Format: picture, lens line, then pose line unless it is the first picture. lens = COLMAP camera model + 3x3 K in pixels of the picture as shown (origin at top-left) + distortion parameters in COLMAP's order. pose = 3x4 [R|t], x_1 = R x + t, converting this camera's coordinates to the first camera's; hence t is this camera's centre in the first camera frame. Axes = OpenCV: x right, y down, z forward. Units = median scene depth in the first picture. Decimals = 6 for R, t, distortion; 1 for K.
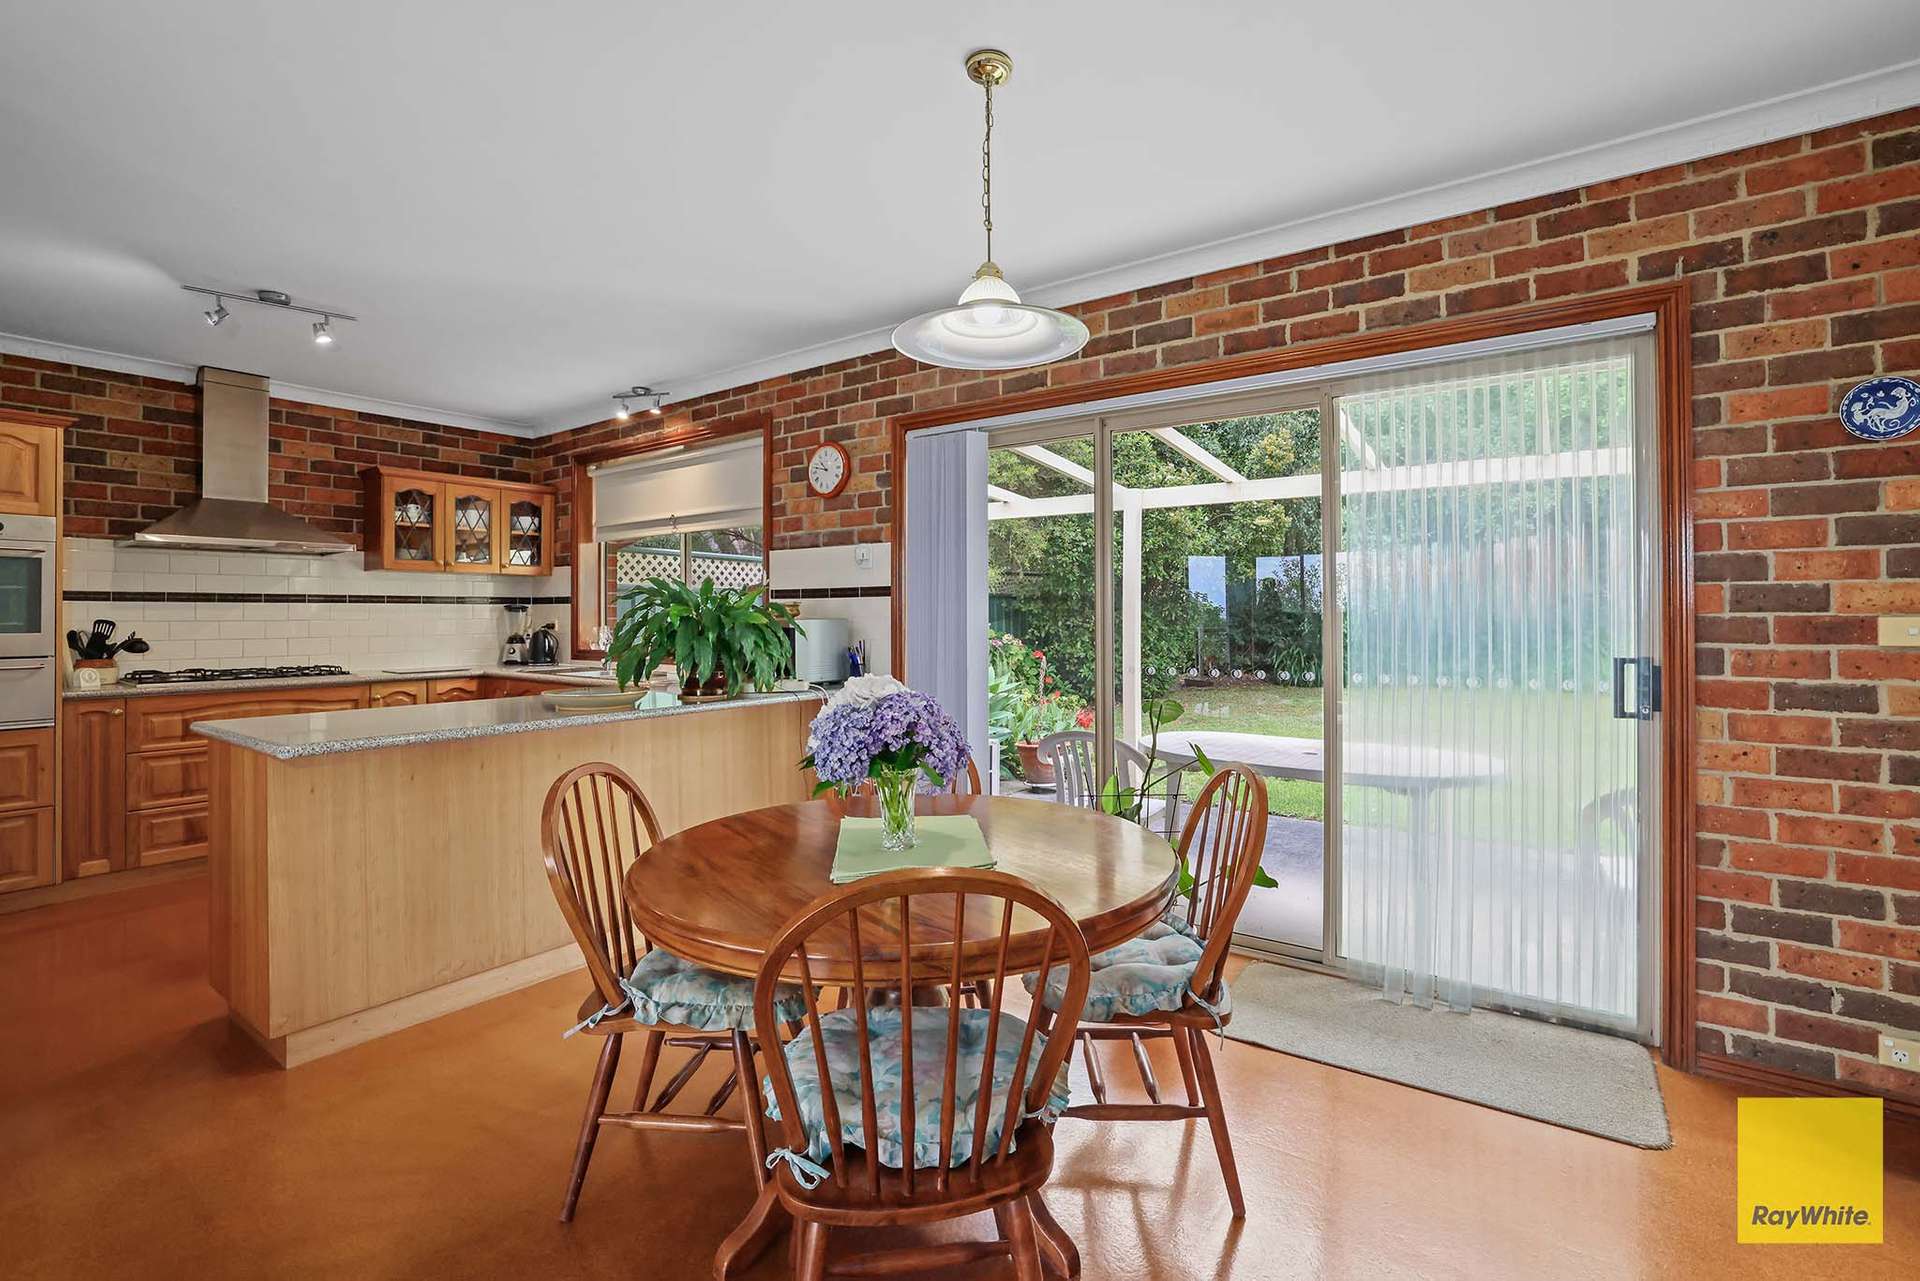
lens RADIAL K [[836.5, 0, 977.7], [0, 836.5, 603.8], [0, 0, 1]] dist [-0.028894, 0.011238]
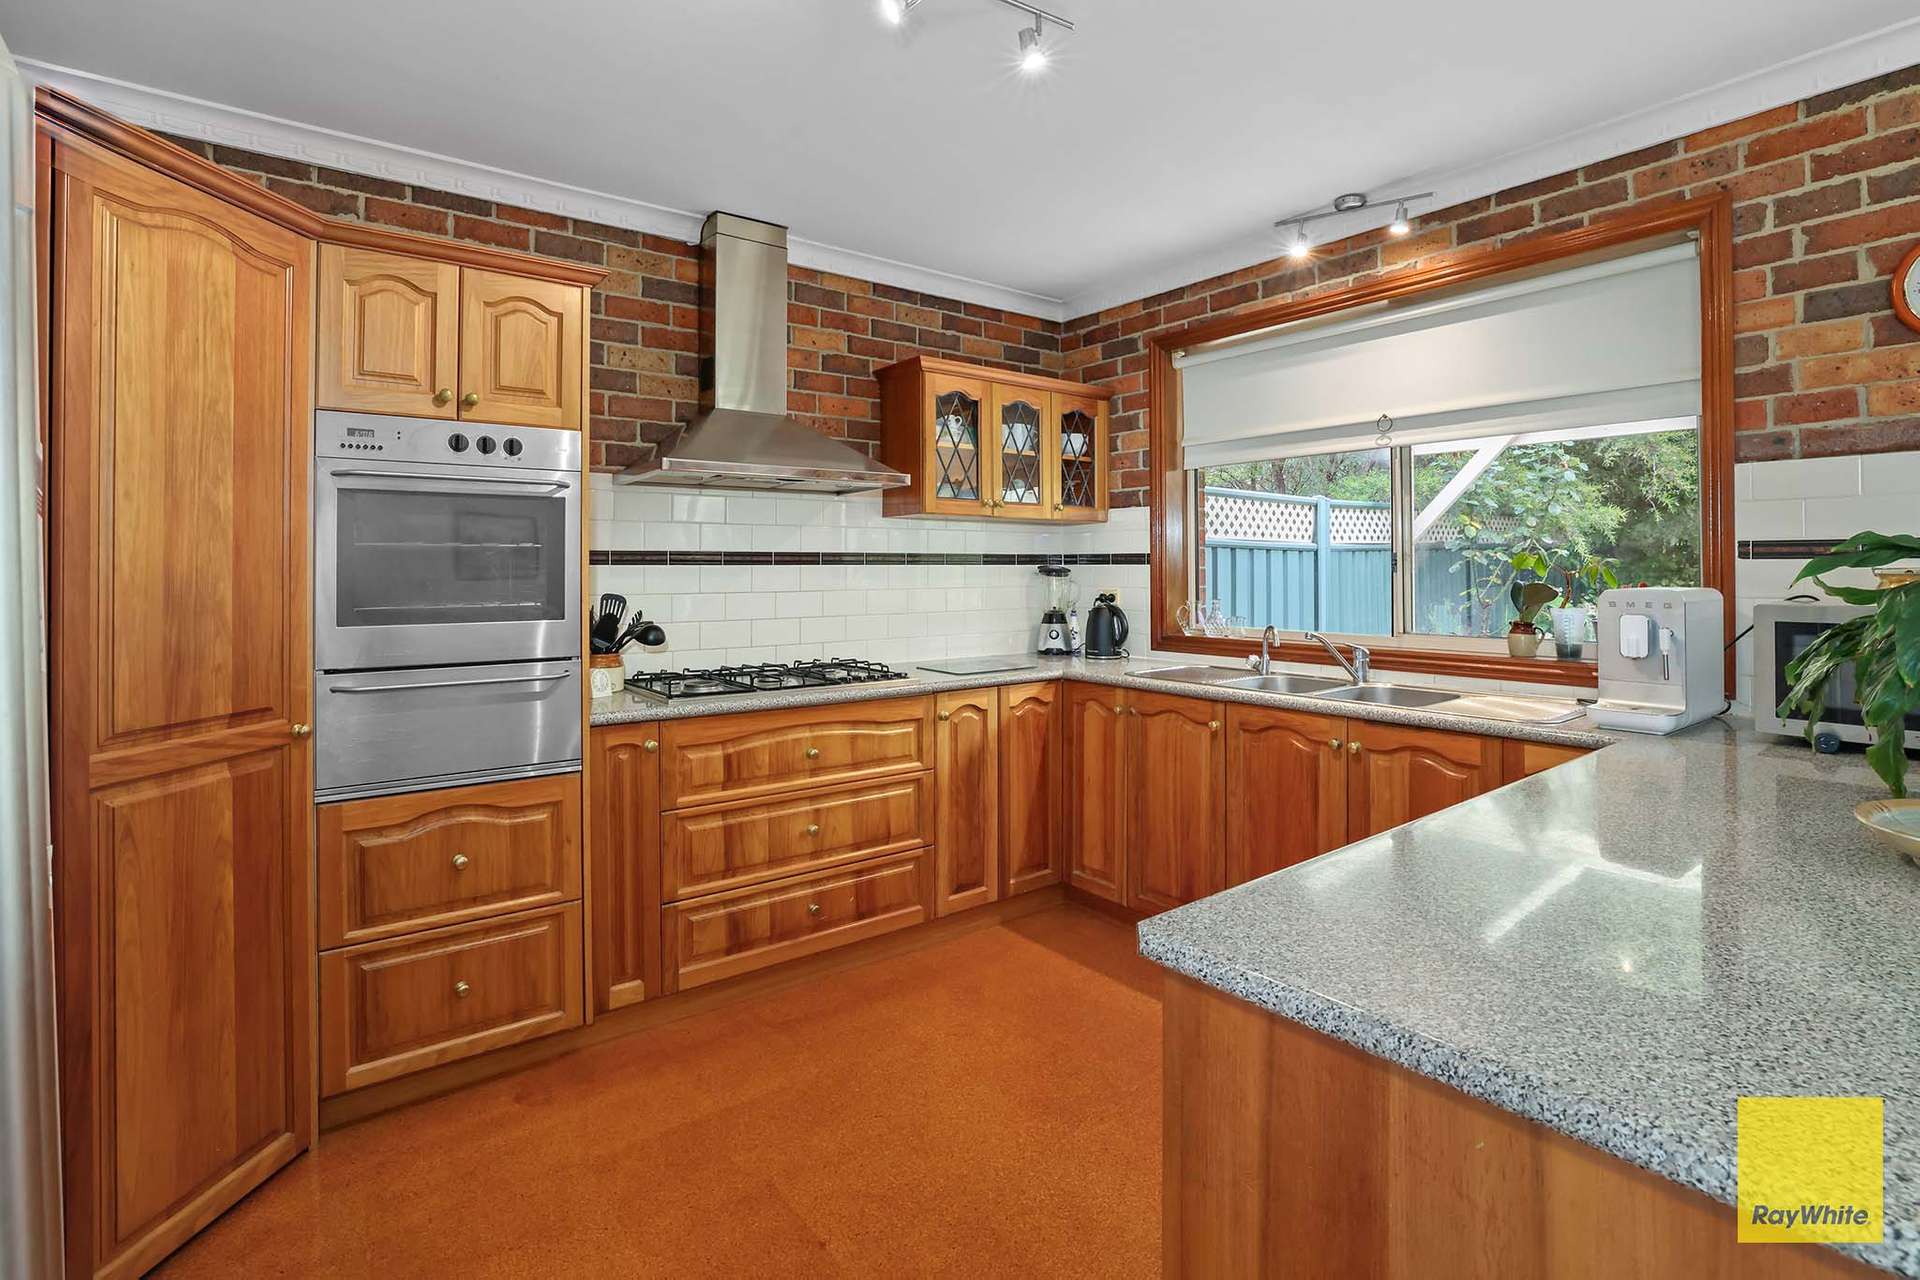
lens RADIAL K [[892.3, 0, 962.6], [0, 892.3, 552.0], [0, 0, 1]] dist [-0.027844, 0.006316]
pose [[0.959861, -0.003035, -0.280461, -0.557191], [0.002499, 0.999994, -0.002271, -0.010957], [0.280467, 0.001479, 0.959863, 0.370849]]
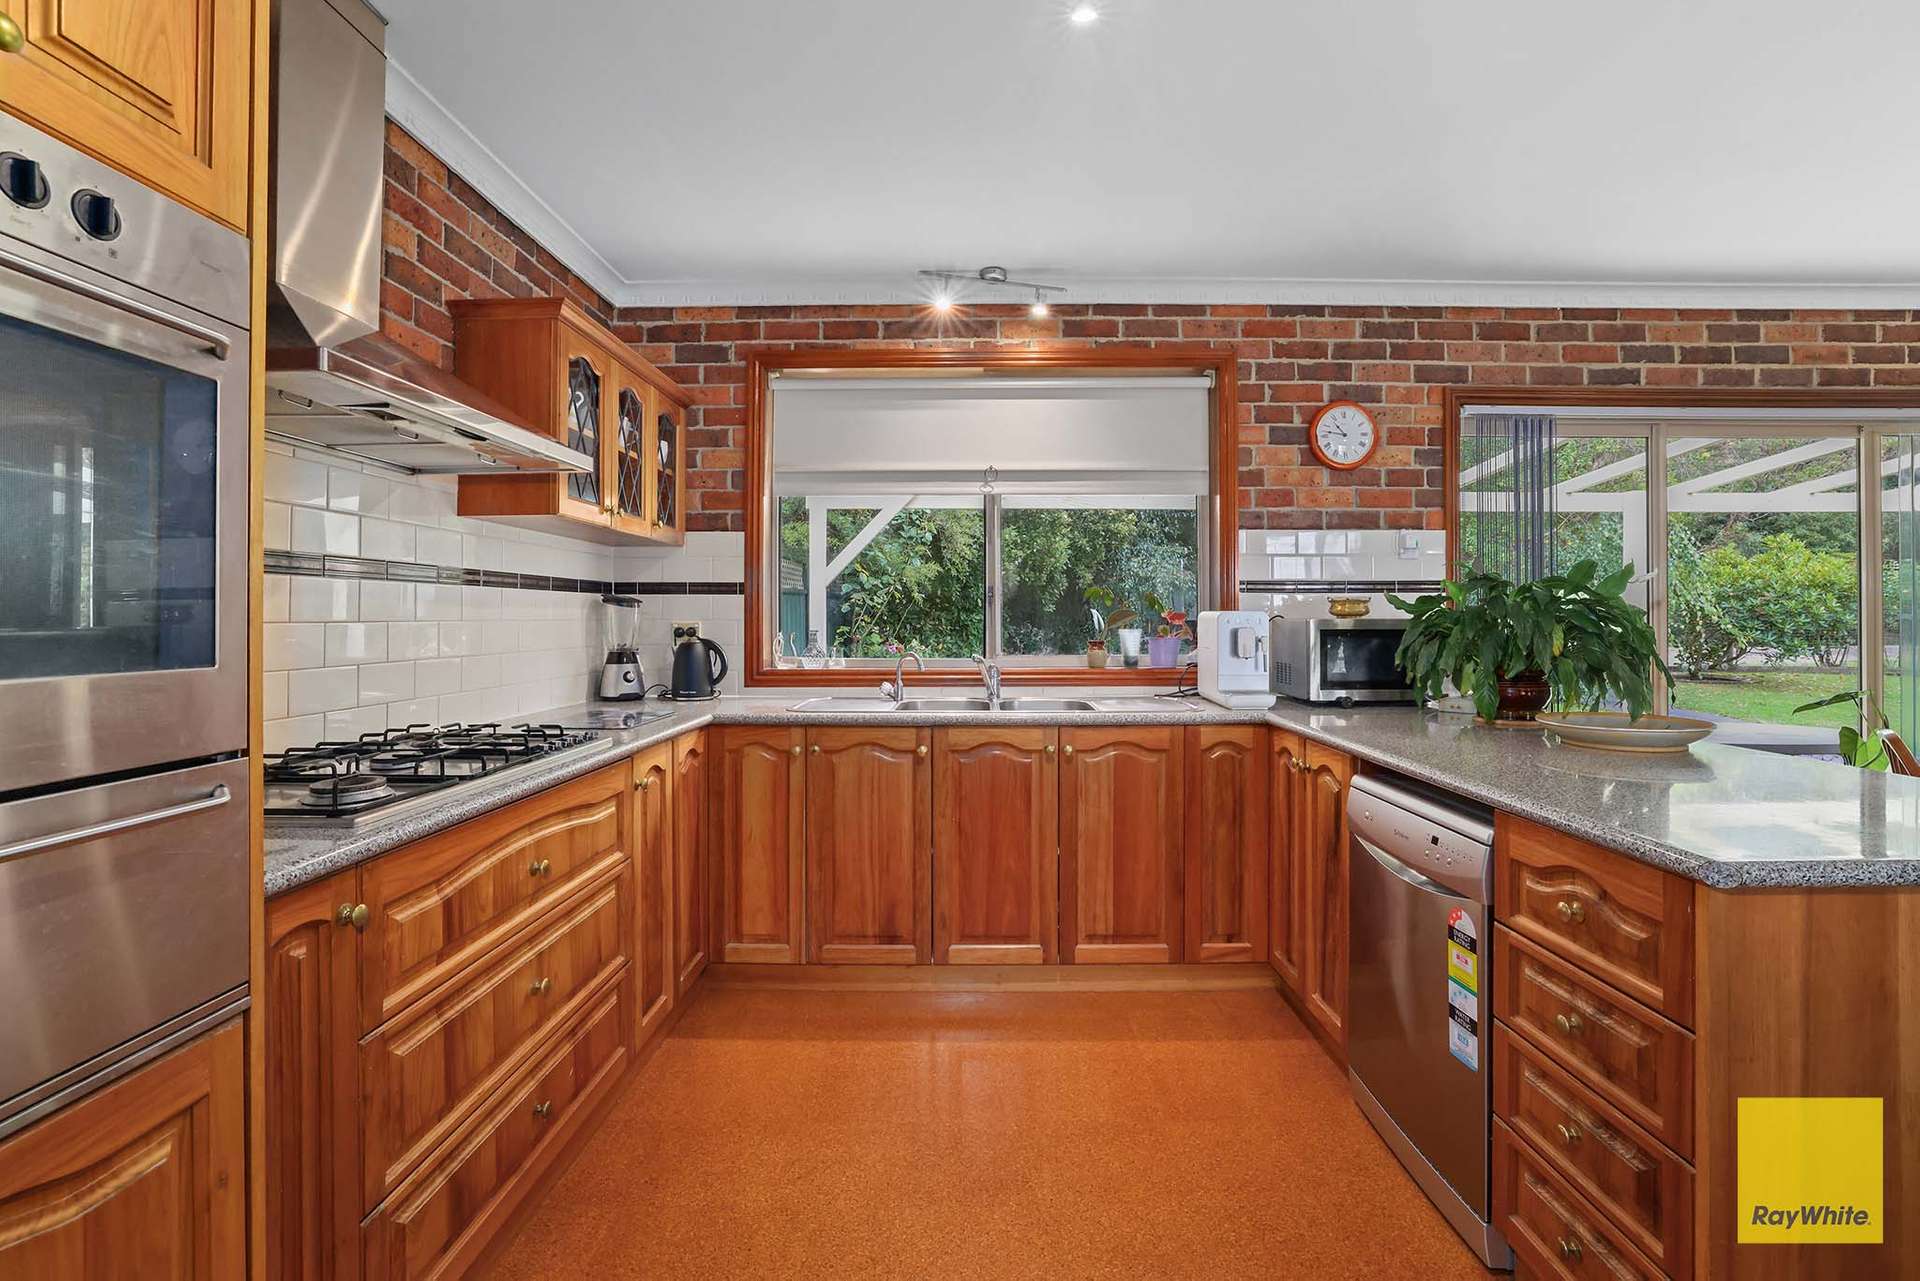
lens RADIAL K [[836.5, 0, 947.7], [0, 836.5, 608.9], [0, 0, 1]] dist [-0.028894, 0.011238]
pose [[0.817149, 0.008969, 0.576356, -0.920204], [-0.010094, 0.999948, -0.001251, 0.012275], [-0.576338, -0.004795, 0.817198, 0.540778]]
